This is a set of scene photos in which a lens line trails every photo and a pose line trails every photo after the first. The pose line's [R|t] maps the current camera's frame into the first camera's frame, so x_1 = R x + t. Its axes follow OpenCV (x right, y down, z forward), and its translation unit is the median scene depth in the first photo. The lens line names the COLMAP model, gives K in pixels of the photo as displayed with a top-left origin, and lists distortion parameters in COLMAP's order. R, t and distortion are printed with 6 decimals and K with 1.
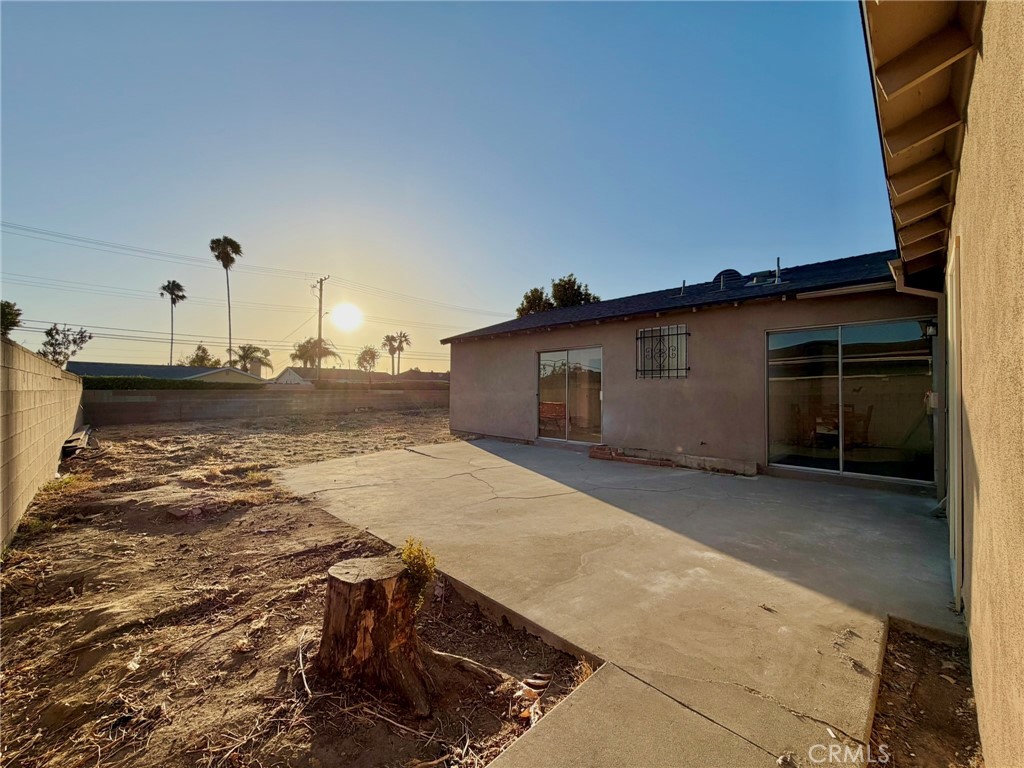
lens RADIAL K [[407.9, 0, 512.0], [0, 407.9, 384.0], [0, 0, 1]] dist [0.003940, 0.000209]
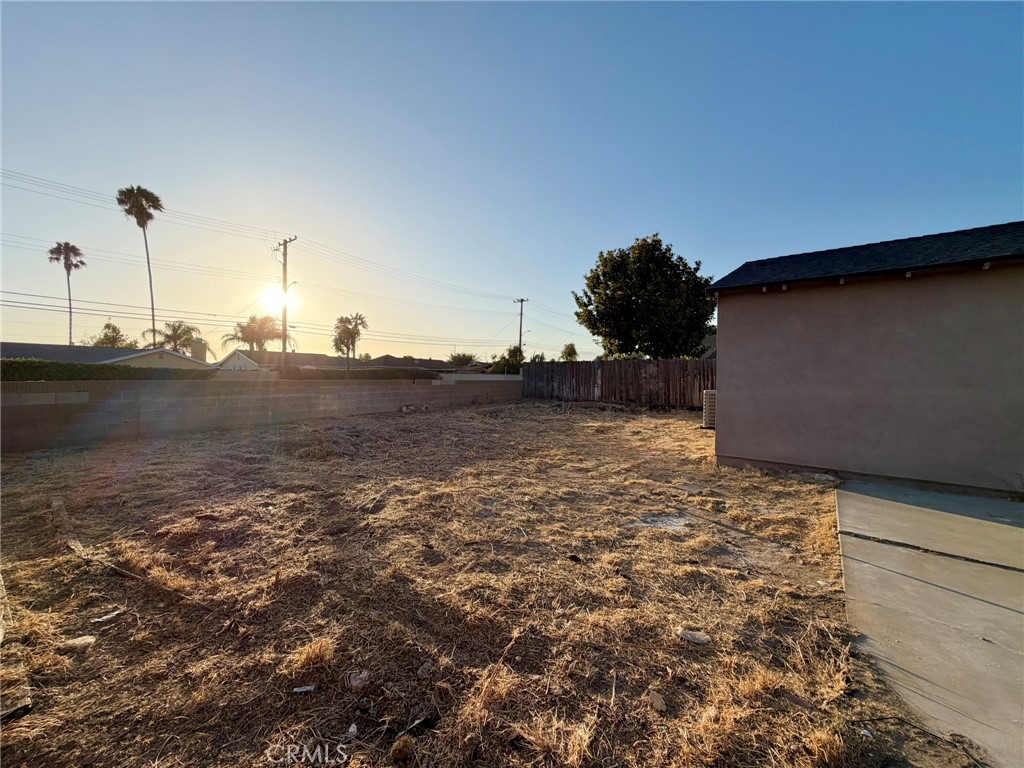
lens RADIAL K [[403.4, 0, 519.0], [0, 403.4, 399.5], [0, 0, 1]] dist [0.009889, -0.000003]
pose [[0.990384, -0.007327, 0.138150, -0.074445], [-0.002481, 0.997495, 0.070691, -0.000203], [-0.138322, -0.070354, 0.987885, 0.076205]]
